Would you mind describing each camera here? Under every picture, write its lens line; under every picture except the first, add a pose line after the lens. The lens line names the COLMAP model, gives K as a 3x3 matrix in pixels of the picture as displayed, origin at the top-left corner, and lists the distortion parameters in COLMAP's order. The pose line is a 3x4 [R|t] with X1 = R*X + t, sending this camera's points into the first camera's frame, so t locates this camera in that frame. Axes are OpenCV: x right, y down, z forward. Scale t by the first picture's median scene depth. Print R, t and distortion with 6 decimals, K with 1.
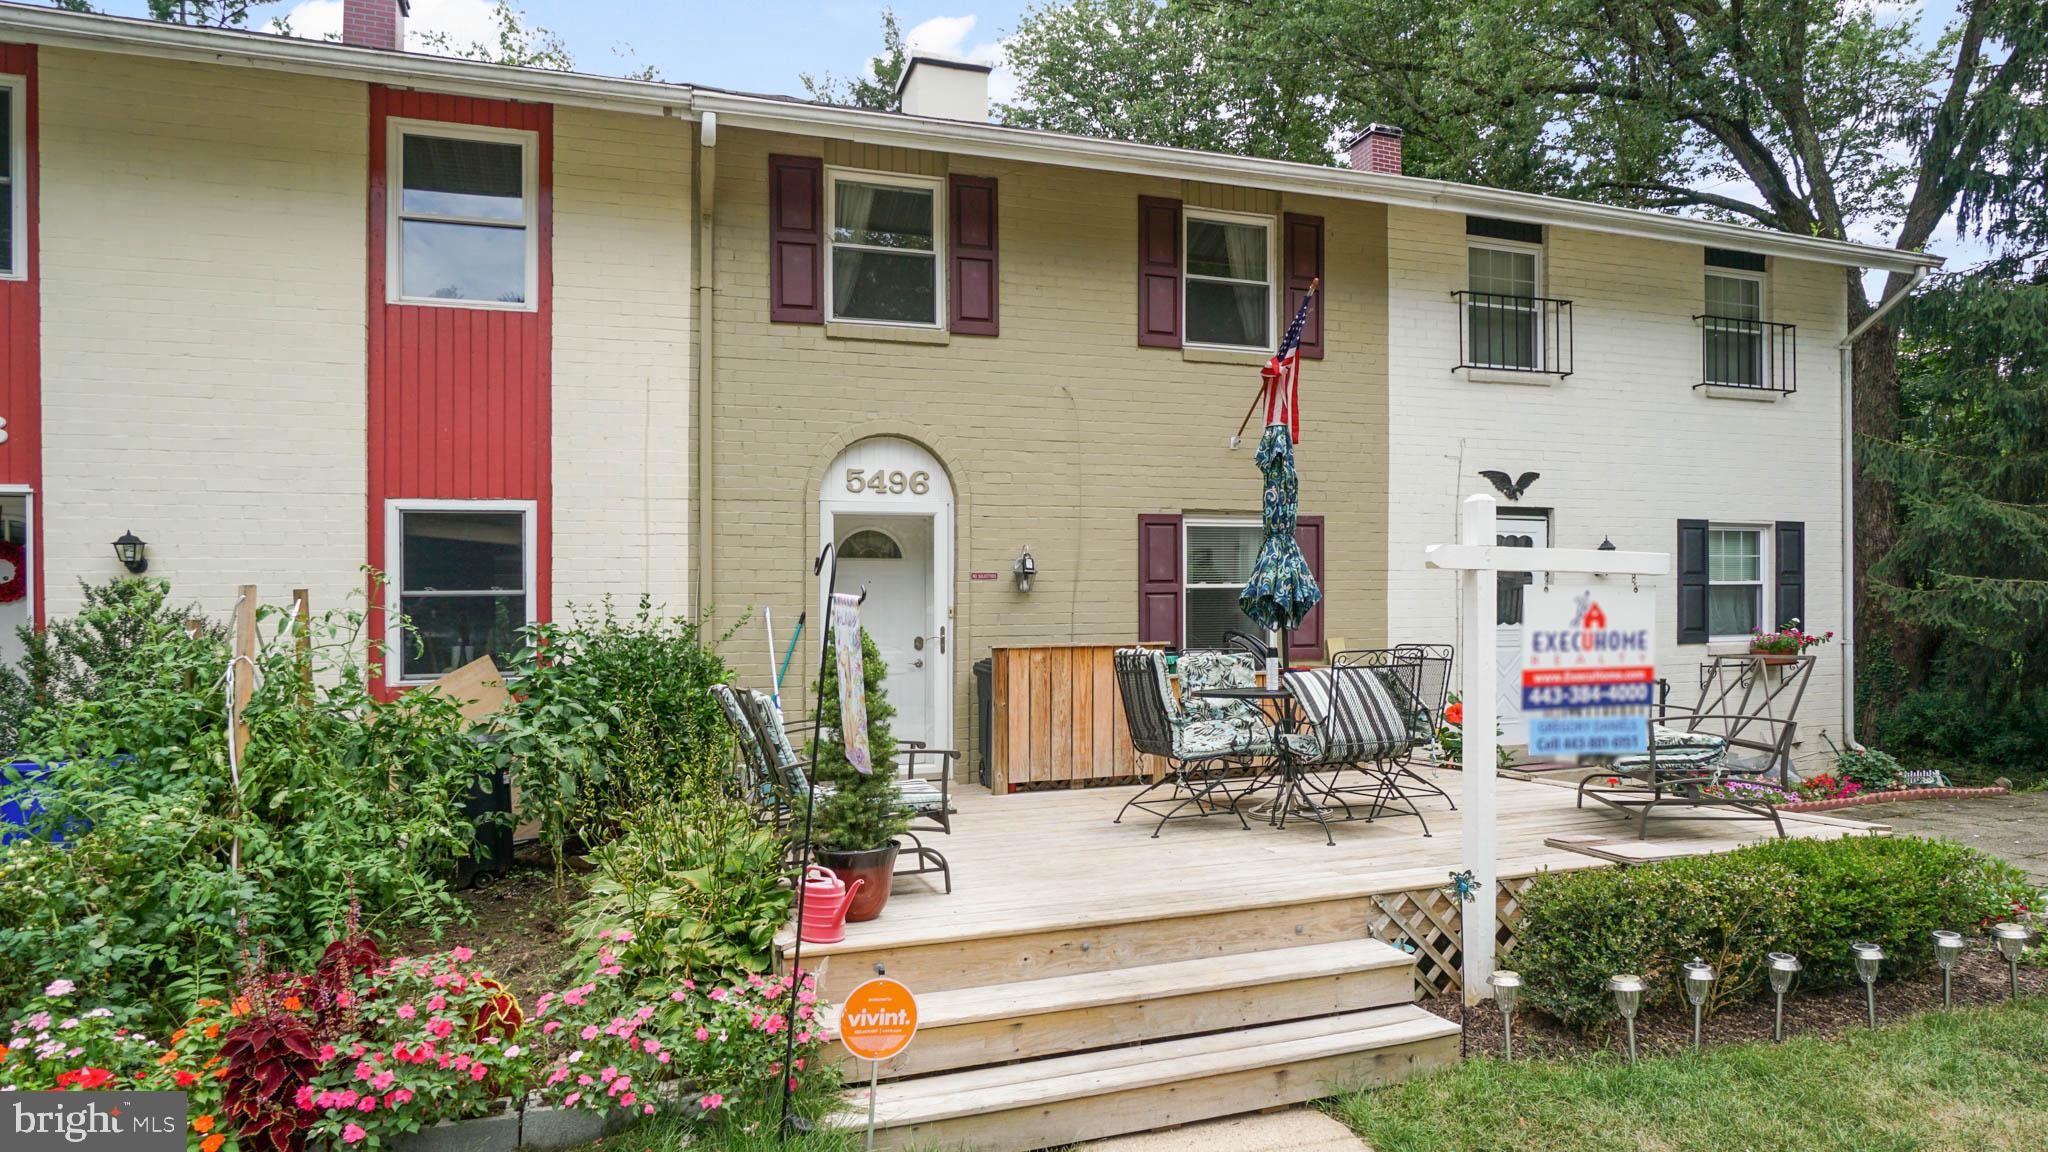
lens RADIAL K [[1137.1, 0, 1024.0], [0, 1137.1, 576.0], [0, 0, 1]] dist [-0.039787, 0.025432]
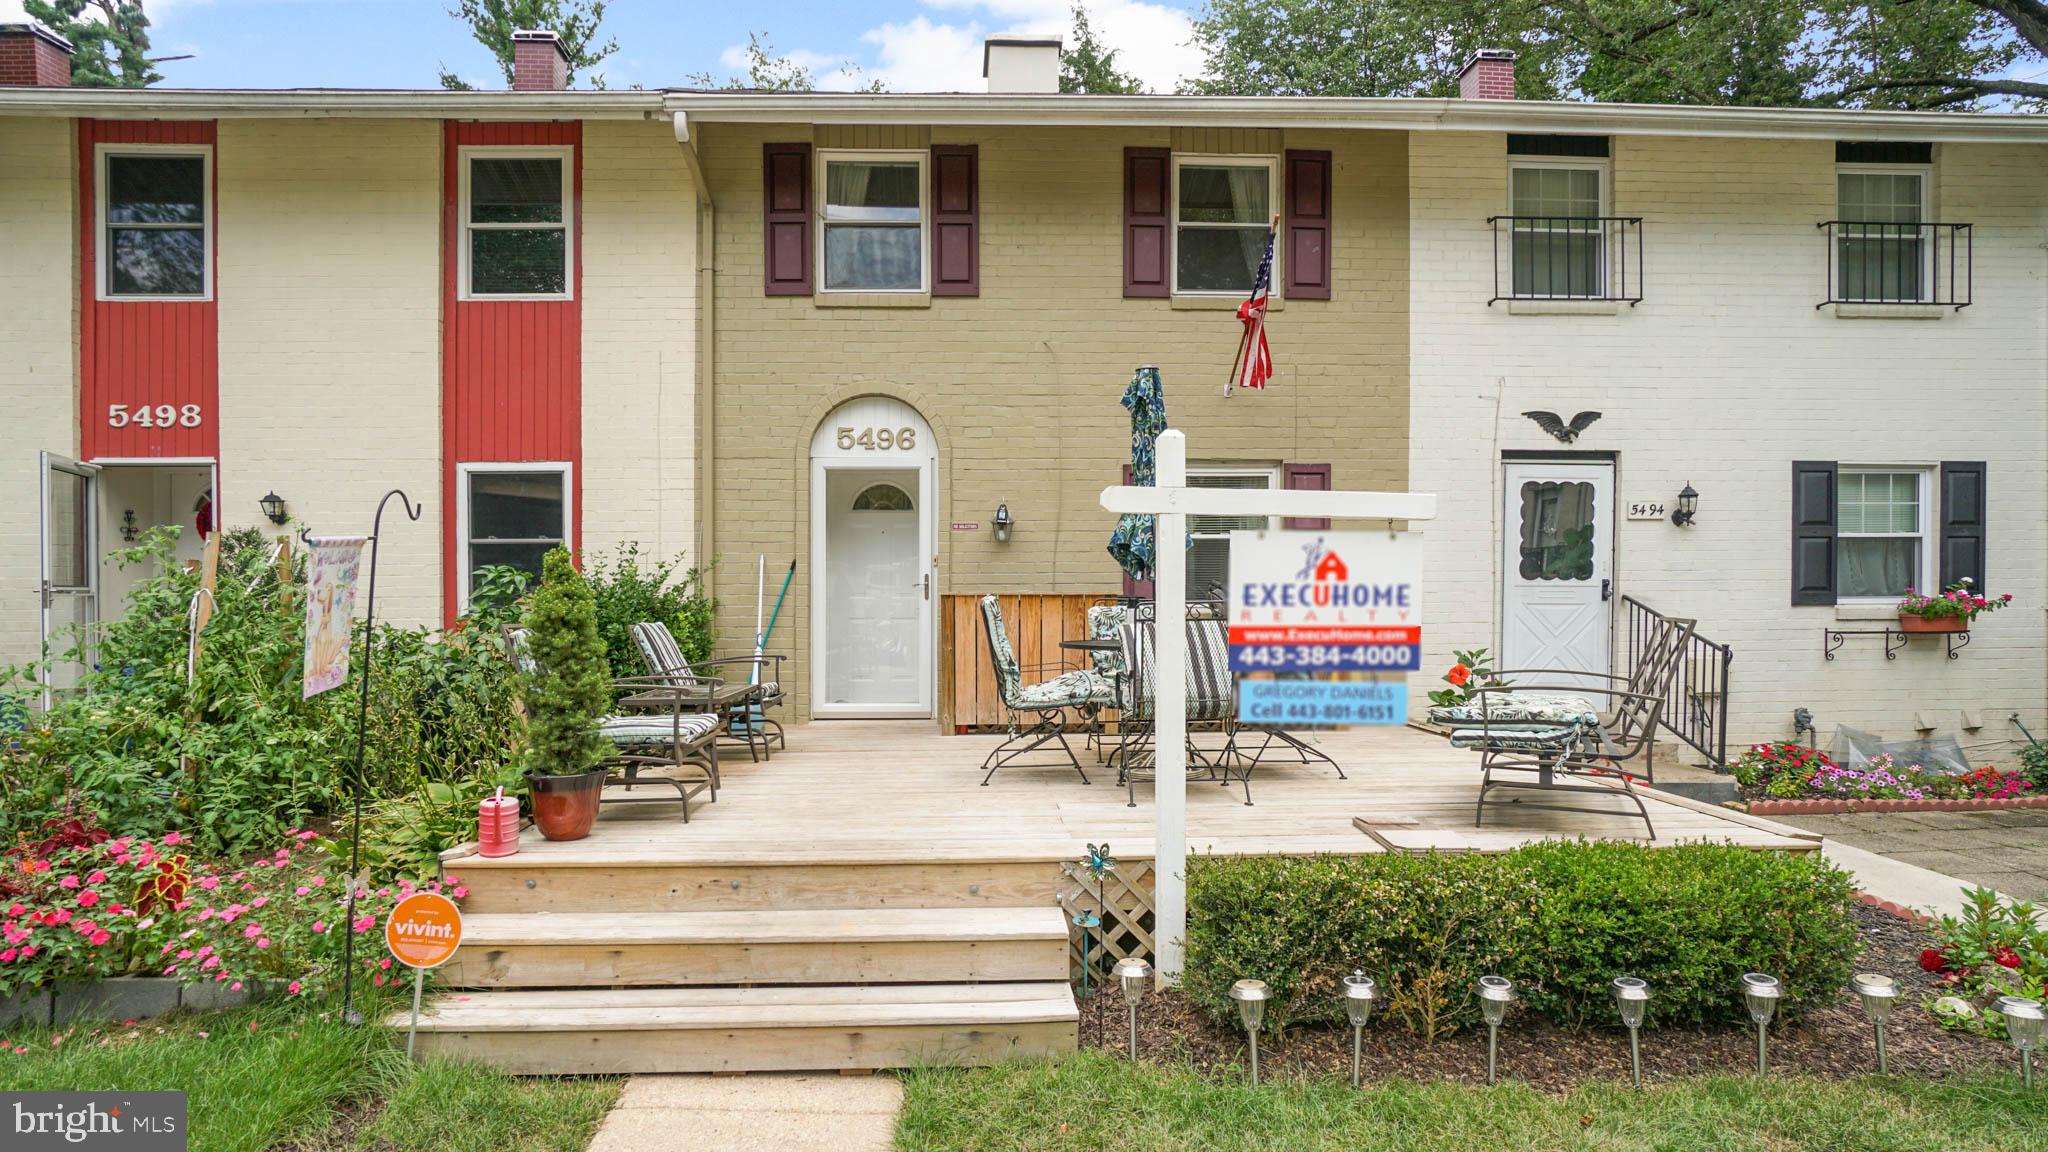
lens RADIAL K [[1048.0, 0, 1017.7], [0, 1048.0, 537.6], [0, 0, 1]] dist [-0.042688, 0.025035]
pose [[0.959435, 0.001735, -0.281926, 0.303635], [-0.000183, 0.999985, 0.005530, 0.005274], [0.281931, -0.005254, 0.959420, 0.094725]]
